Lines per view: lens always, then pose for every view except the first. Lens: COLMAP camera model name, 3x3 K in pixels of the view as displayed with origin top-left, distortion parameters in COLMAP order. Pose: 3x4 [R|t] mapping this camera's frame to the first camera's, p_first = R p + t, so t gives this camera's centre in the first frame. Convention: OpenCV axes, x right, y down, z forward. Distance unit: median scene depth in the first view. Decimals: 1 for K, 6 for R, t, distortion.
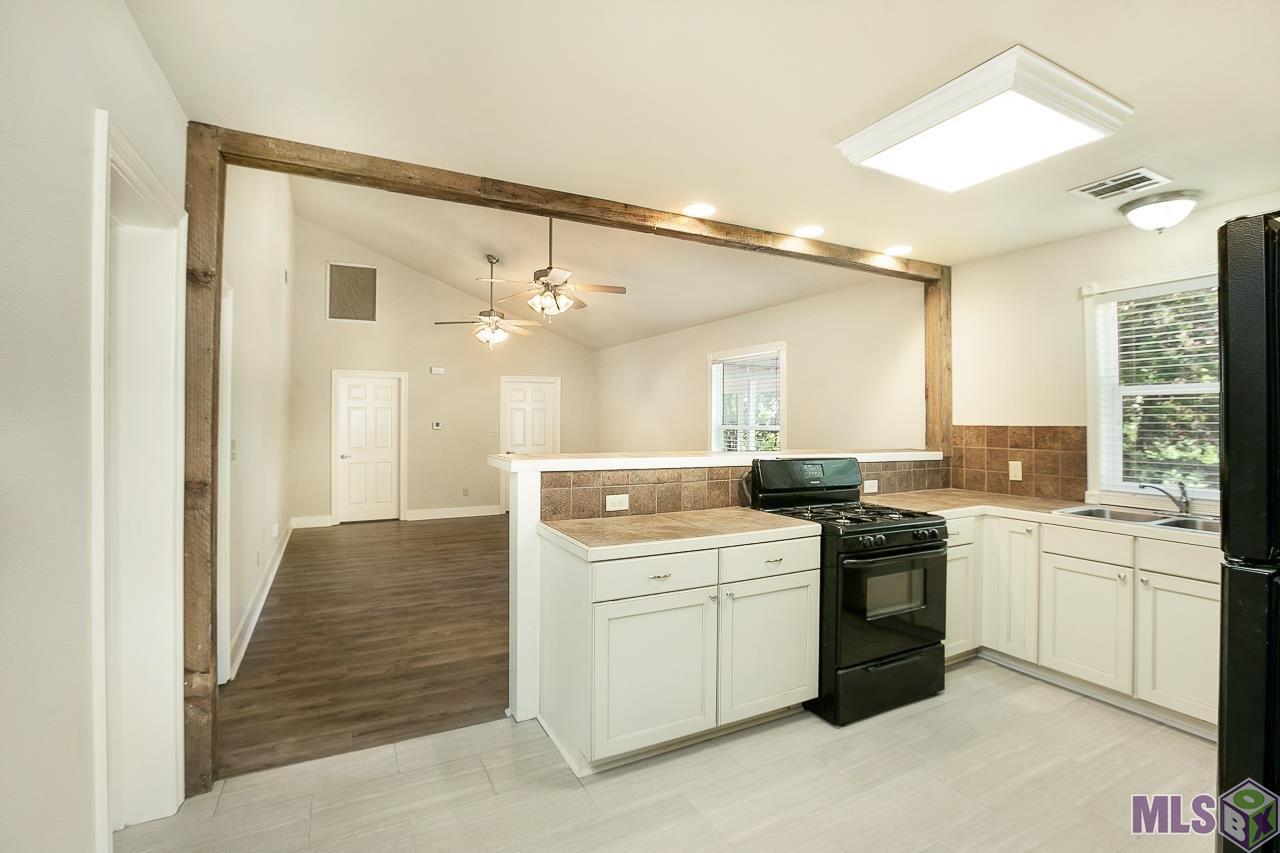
lens RADIAL K [[587.4, 0, 640.7], [0, 587.4, 418.7], [0, 0, 1]] dist [-0.057521, 0.022601]
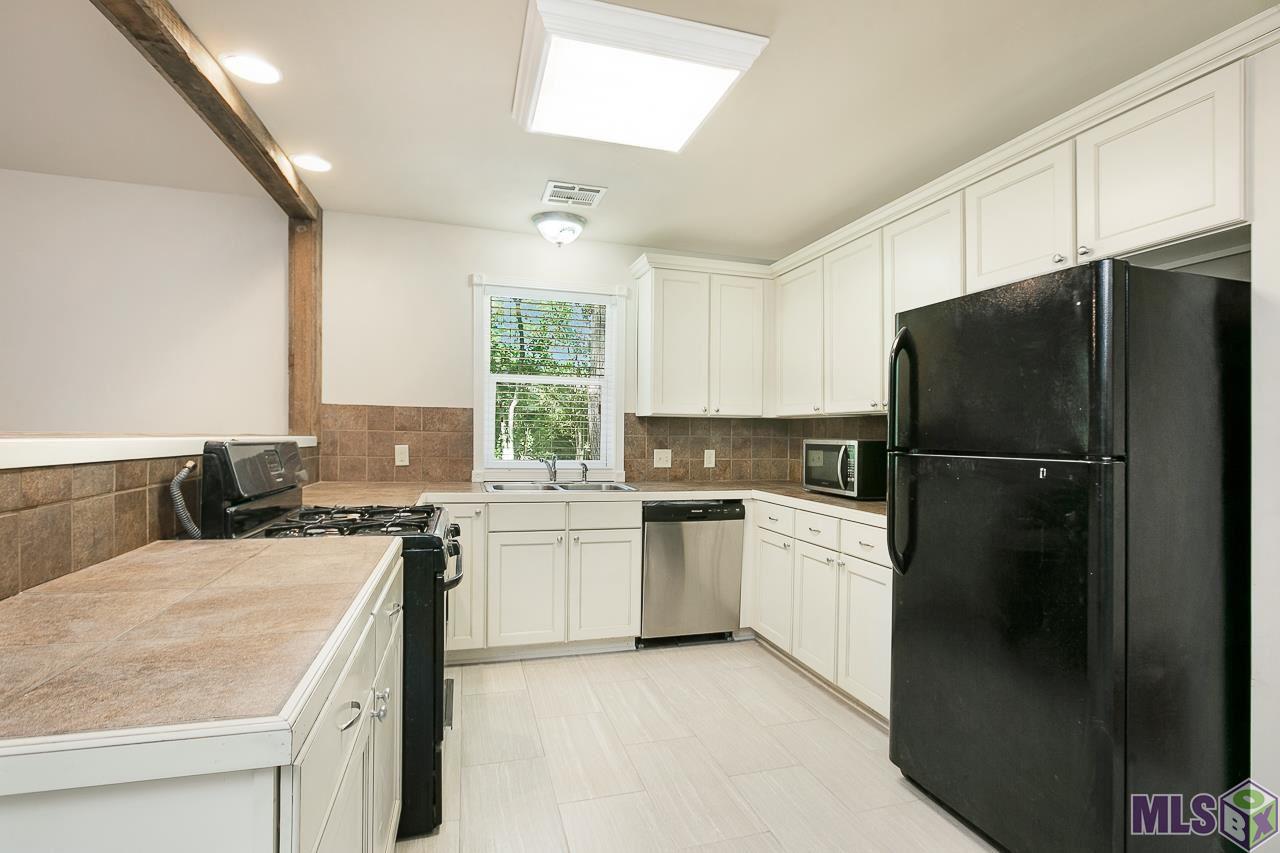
lens RADIAL K [[598.6, 0, 640.0], [0, 598.6, 426.5], [0, 0, 1]] dist [-0.058339, 0.023713]
pose [[0.193929, 0.011019, 0.980954, -0.203716], [-0.023796, 0.999696, -0.006525, 0.042244], [-0.980727, -0.022077, 0.194132, 0.450306]]
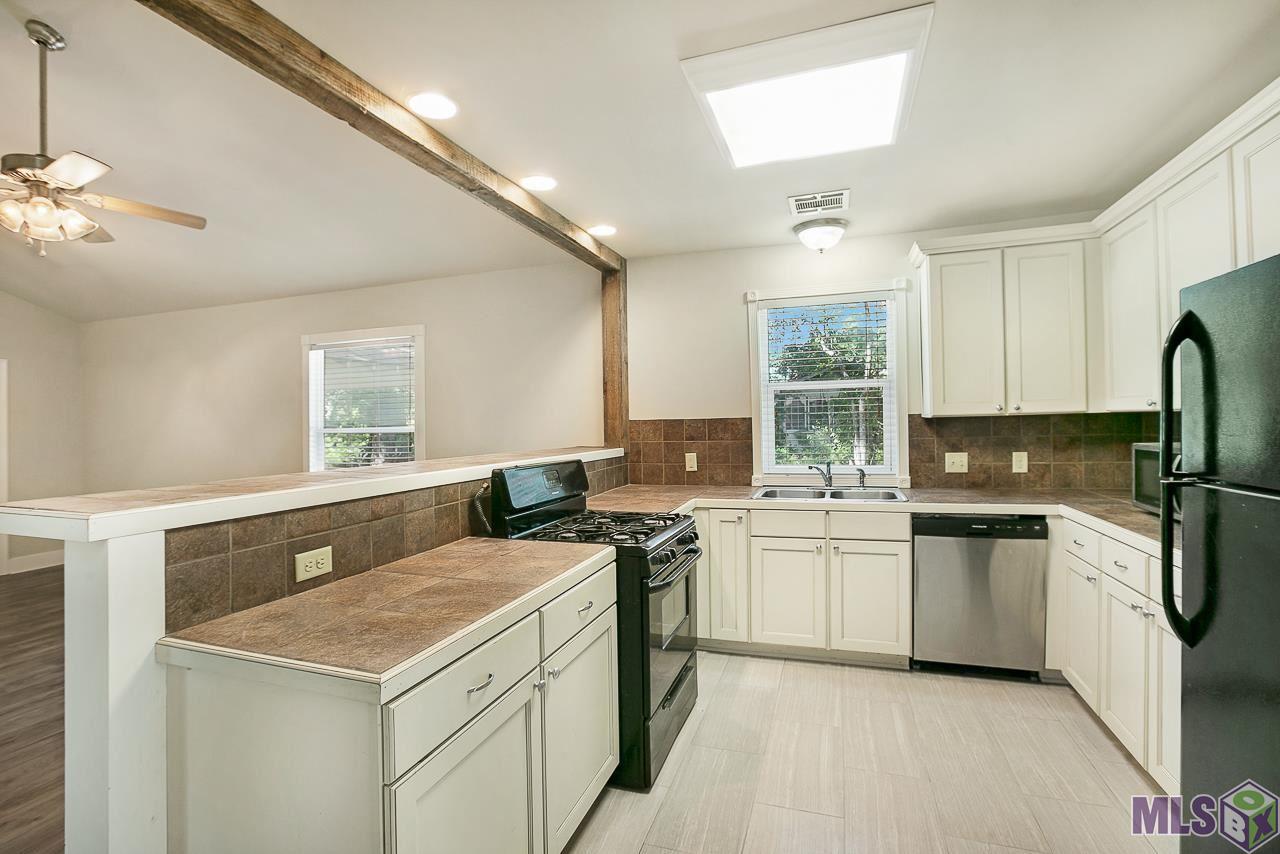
lens RADIAL K [[587.4, 0, 640.7], [0, 587.4, 419.2], [0, 0, 1]] dist [-0.057521, 0.022601]
pose [[0.727354, -0.020807, 0.685947, -0.150947], [0.022099, 0.999732, 0.006893, 0.003377], [-0.685907, 0.010145, 0.727619, 0.286173]]
